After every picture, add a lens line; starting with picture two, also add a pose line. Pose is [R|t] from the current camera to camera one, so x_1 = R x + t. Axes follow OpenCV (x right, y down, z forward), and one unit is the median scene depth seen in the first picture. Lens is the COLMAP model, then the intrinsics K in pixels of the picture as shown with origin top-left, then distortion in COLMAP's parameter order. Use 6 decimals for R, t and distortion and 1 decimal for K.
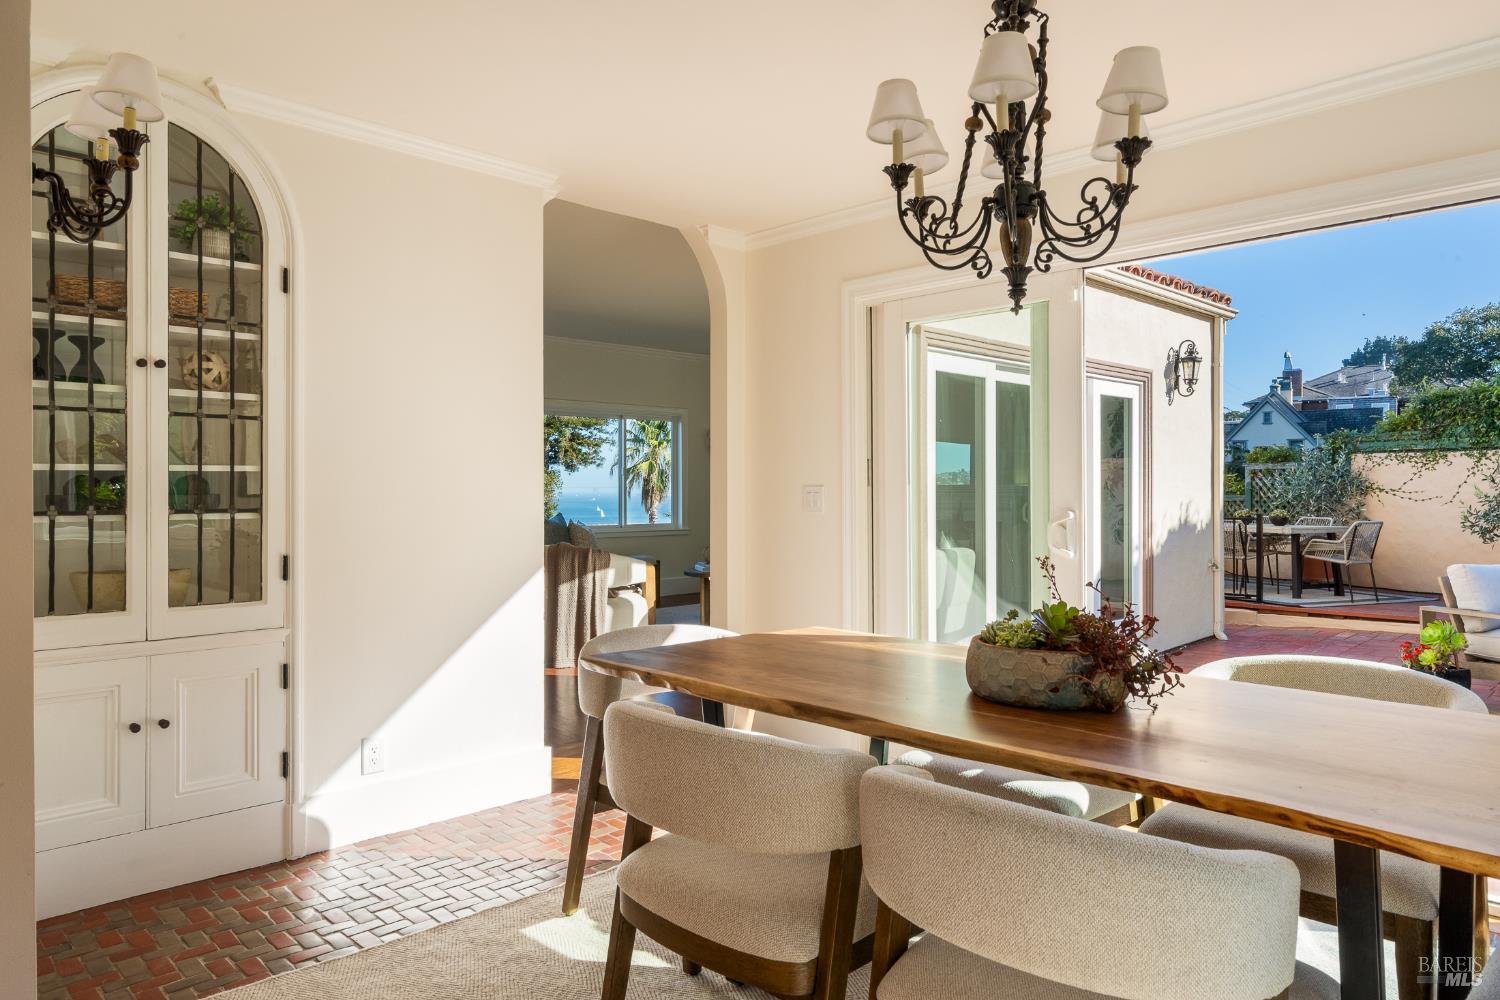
lens RADIAL K [[976.1, 0, 748.7], [0, 976.1, 508.8], [0, 0, 1]] dist [0.004825, -0.000289]
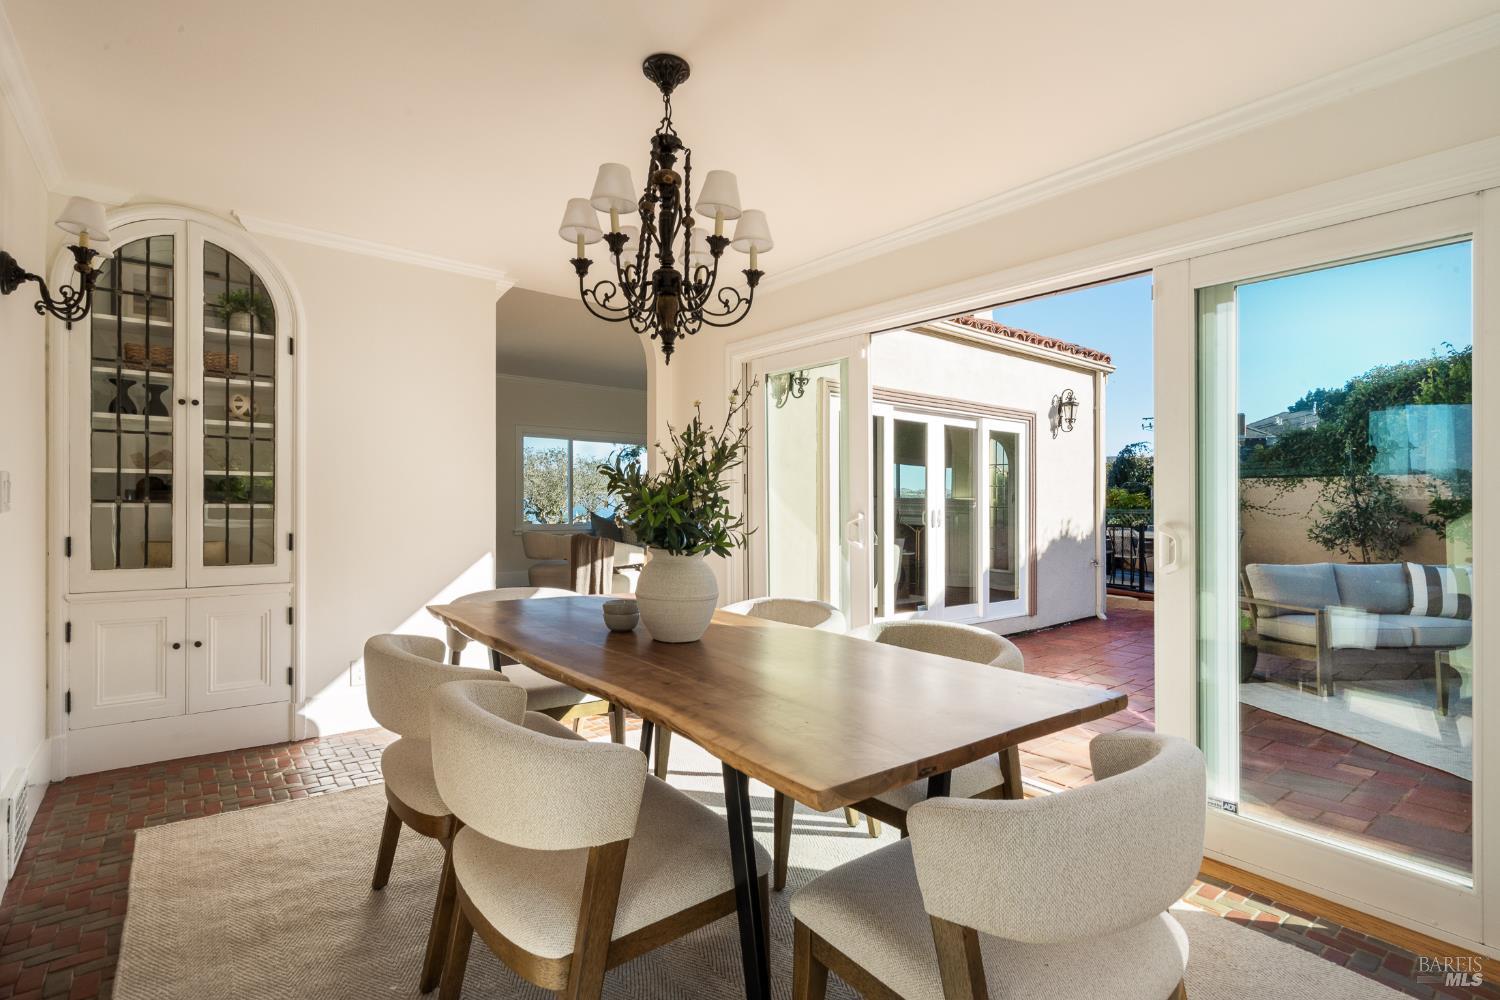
lens RADIAL K [[717.8, 0, 748.6], [0, 717.8, 514.0], [0, 0, 1]] dist [-0.001328, 0.000395]
pose [[0.994600, 0.017079, -0.102364, 0.331824], [-0.017259, 0.999851, -0.000882, 0.007722], [0.102333, 0.002644, 0.994747, -0.001826]]
